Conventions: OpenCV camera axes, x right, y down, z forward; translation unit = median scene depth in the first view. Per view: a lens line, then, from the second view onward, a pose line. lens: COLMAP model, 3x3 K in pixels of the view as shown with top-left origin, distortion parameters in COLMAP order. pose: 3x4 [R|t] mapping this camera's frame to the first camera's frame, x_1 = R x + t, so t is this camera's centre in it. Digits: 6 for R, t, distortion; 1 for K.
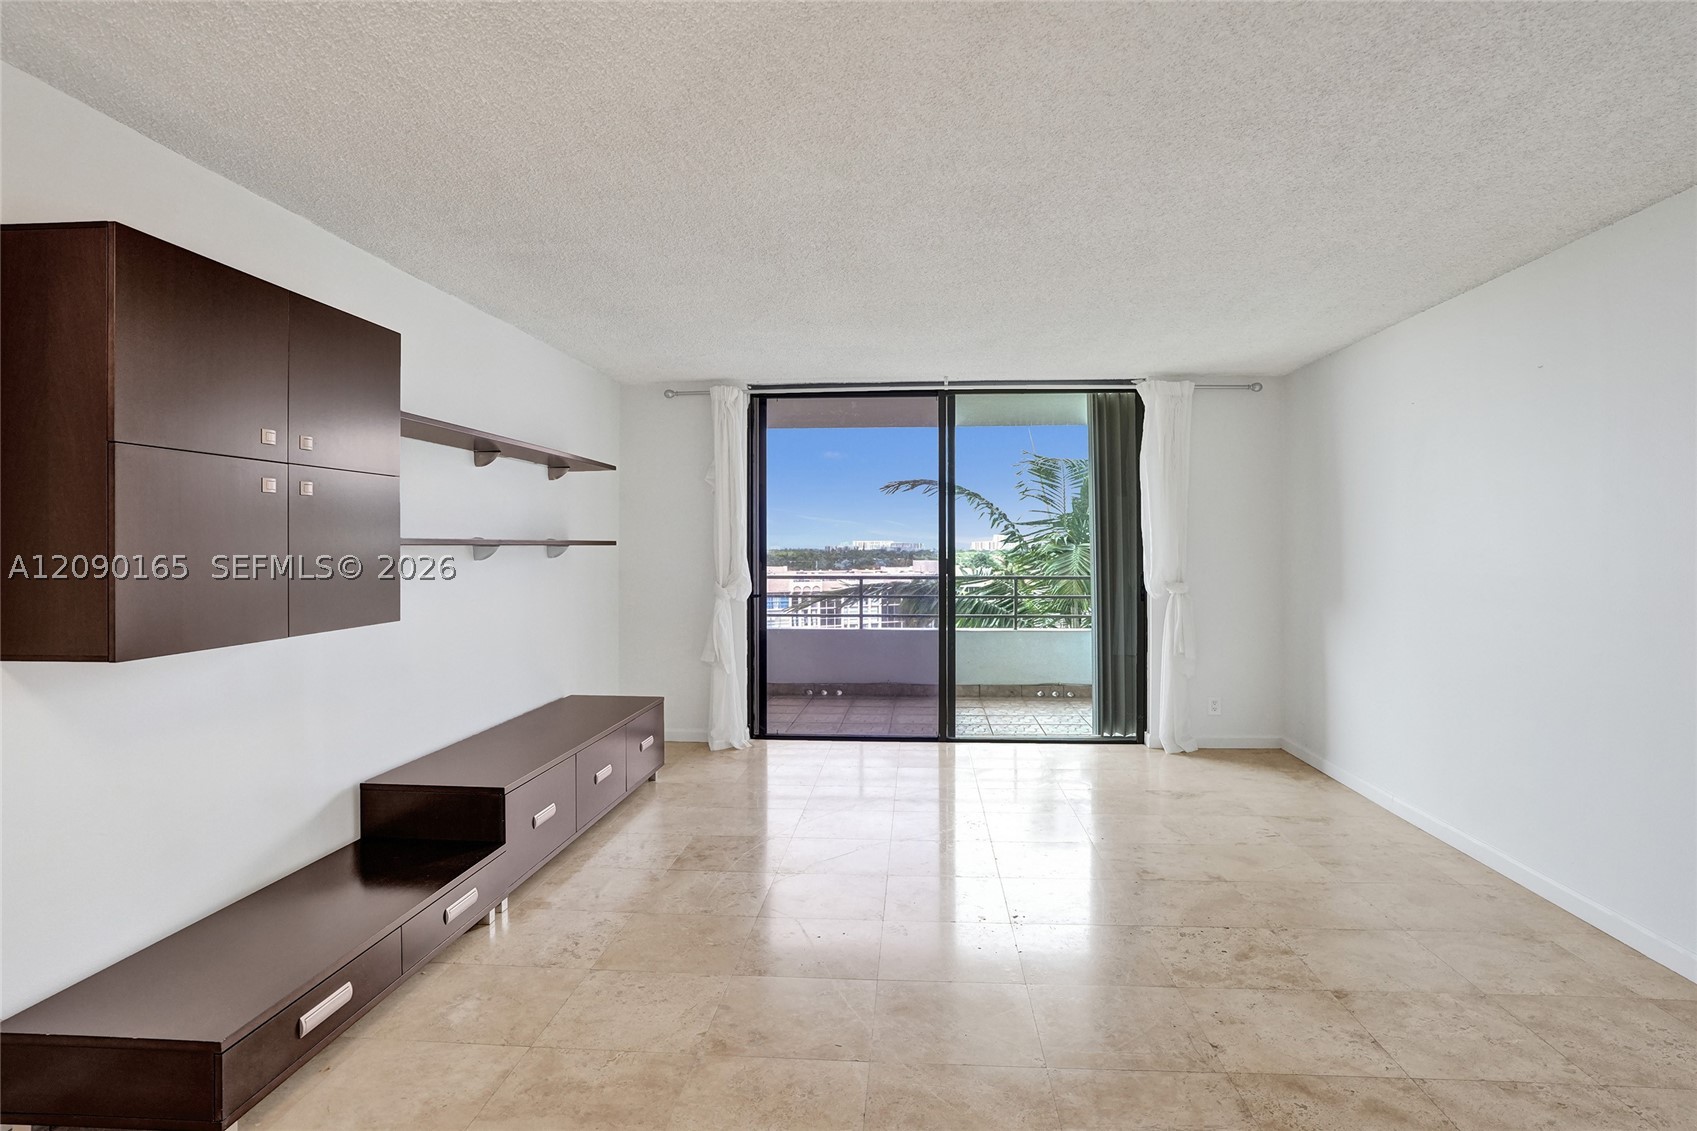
lens RADIAL K [[906.6, 0, 850.9], [0, 906.6, 546.5], [0, 0, 1]] dist [-0.045411, 0.026279]
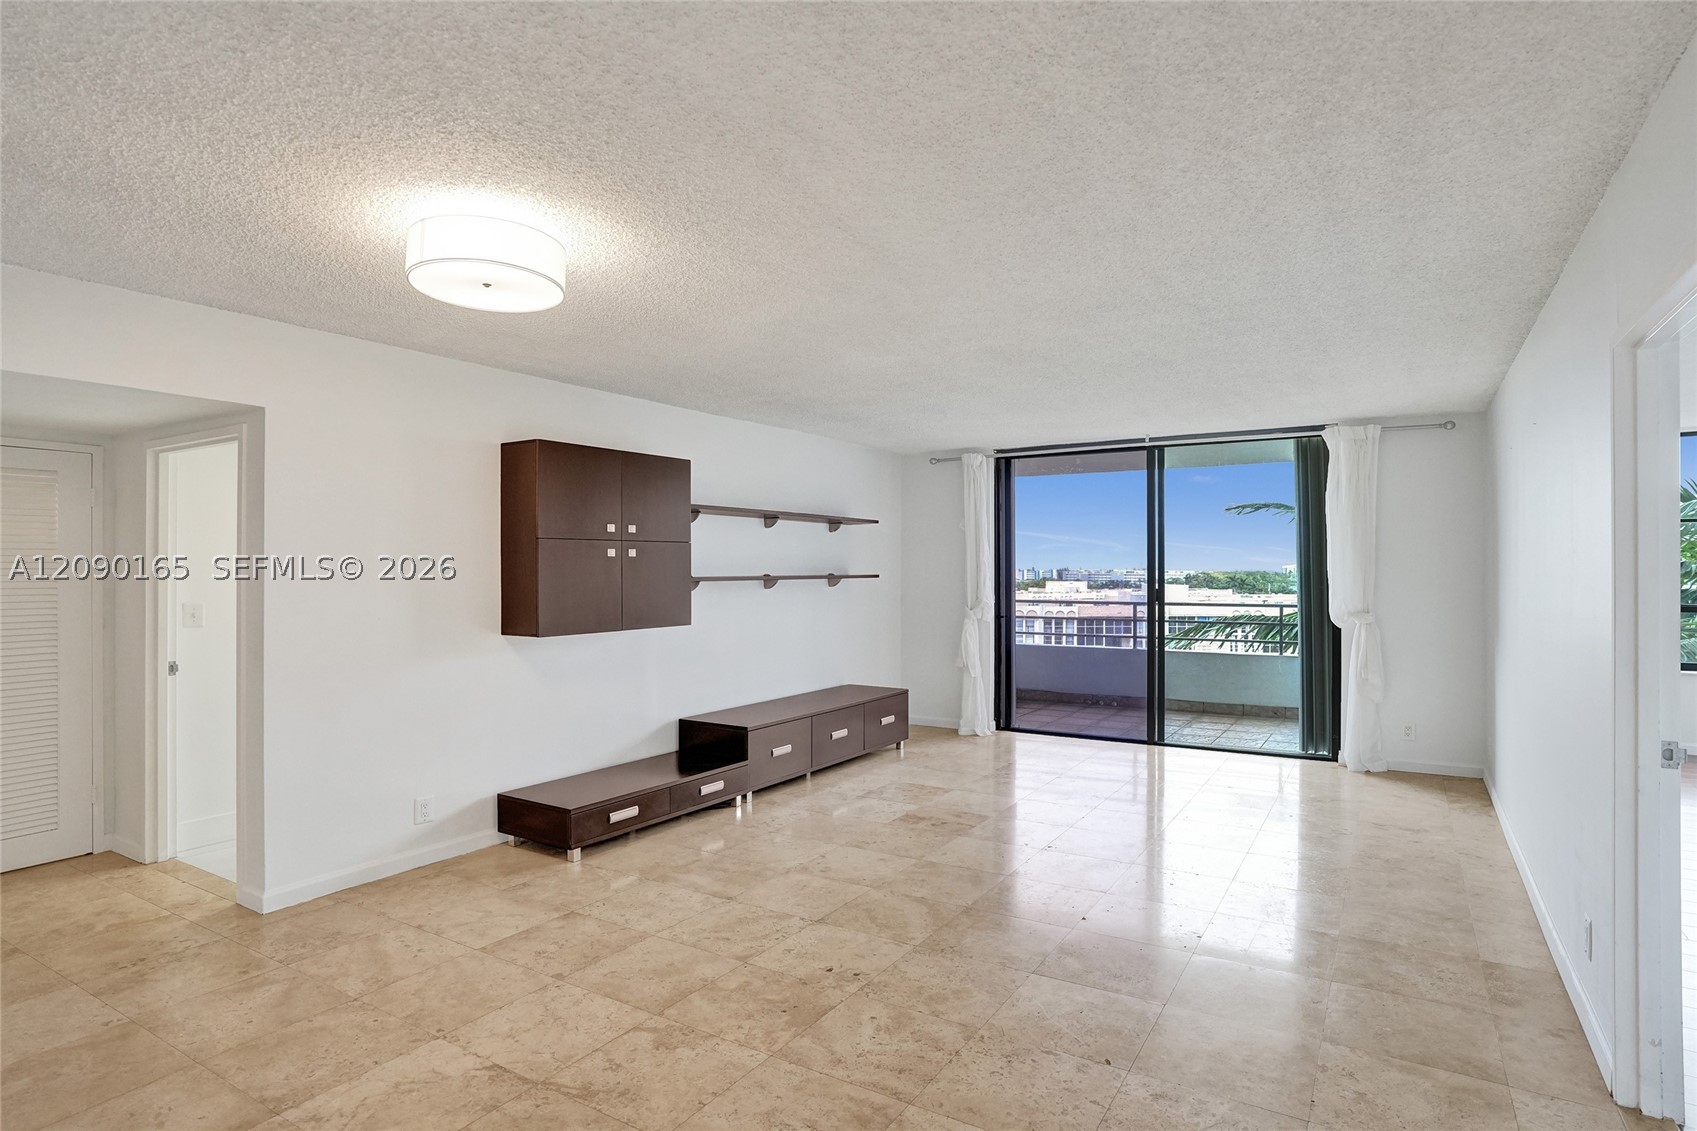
lens RADIAL K [[888.3, 0, 858.4], [0, 888.3, 570.9], [0, 0, 1]] dist [-0.053487, 0.036334]
pose [[0.890374, -0.000514, -0.455229, 0.295018], [0.001765, 0.999996, 0.002324, -0.013518], [0.455226, -0.002872, 0.890371, -0.198009]]
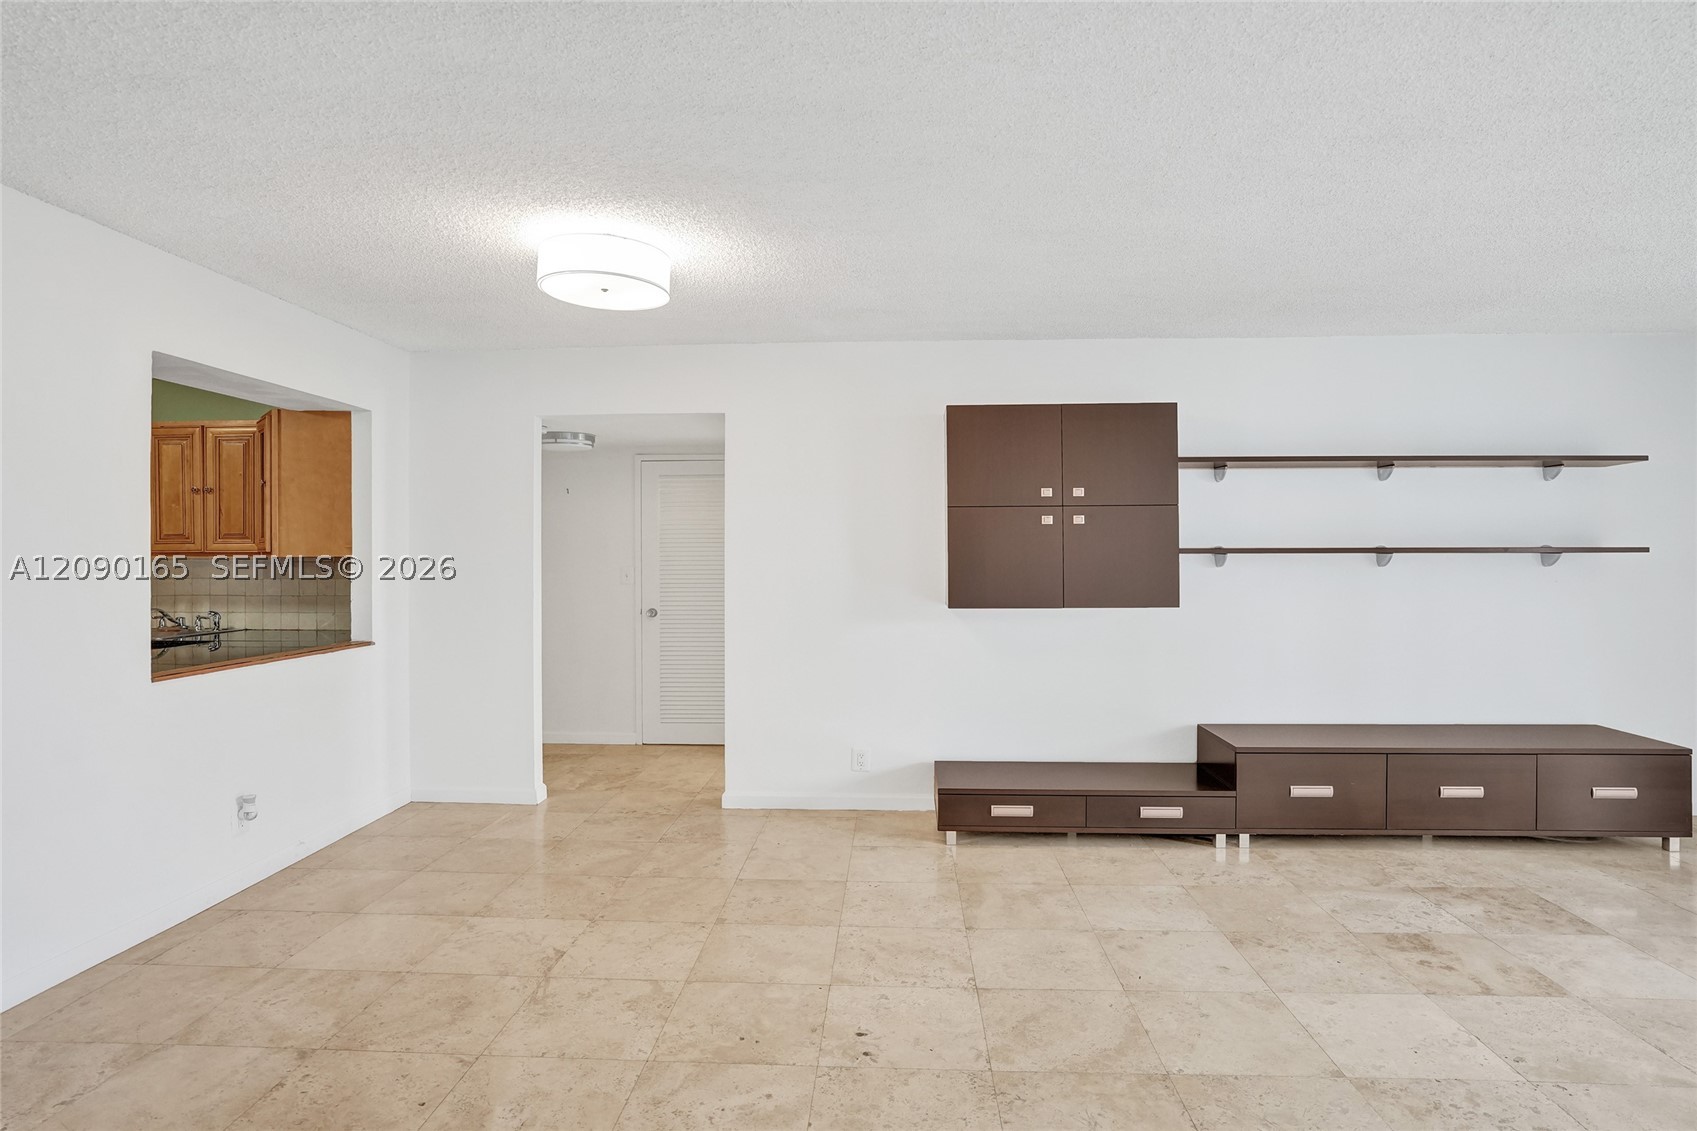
lens RADIAL K [[906.6, 0, 850.9], [0, 906.6, 546.5], [0, 0, 1]] dist [-0.045411, 0.026279]
pose [[0.036841, -0.009907, -0.999272, 0.459134], [0.002861, 0.999948, -0.009809, -0.000171], [0.999317, -0.002497, 0.036867, 0.227011]]
